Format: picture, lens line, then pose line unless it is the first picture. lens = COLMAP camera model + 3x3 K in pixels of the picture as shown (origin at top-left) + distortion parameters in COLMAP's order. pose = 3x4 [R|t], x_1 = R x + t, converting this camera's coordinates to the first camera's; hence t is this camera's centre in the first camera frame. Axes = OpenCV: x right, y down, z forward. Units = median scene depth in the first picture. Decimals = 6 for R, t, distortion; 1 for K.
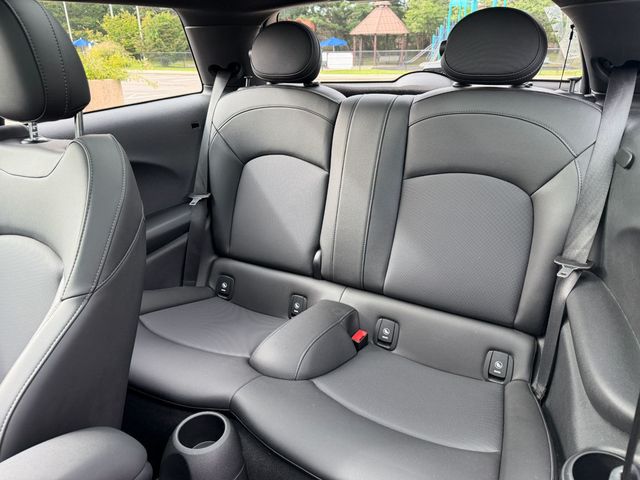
lens RADIAL K [[450.5, 0, 323.9], [0, 450.5, 241.0], [0, 0, 1]] dist [0.035160, -0.043158]
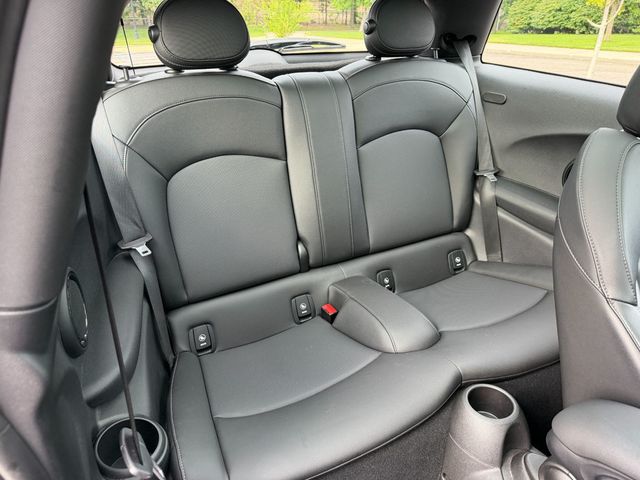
lens RADIAL K [[450.5, 0, 322.6], [0, 450.5, 240.9], [0, 0, 1]] dist [0.035160, -0.043158]
pose [[0.552590, -0.351267, 0.755815, -0.711742], [0.334495, 0.924078, 0.184912, -0.145419], [-0.763385, 0.150636, 0.628133, 0.375218]]
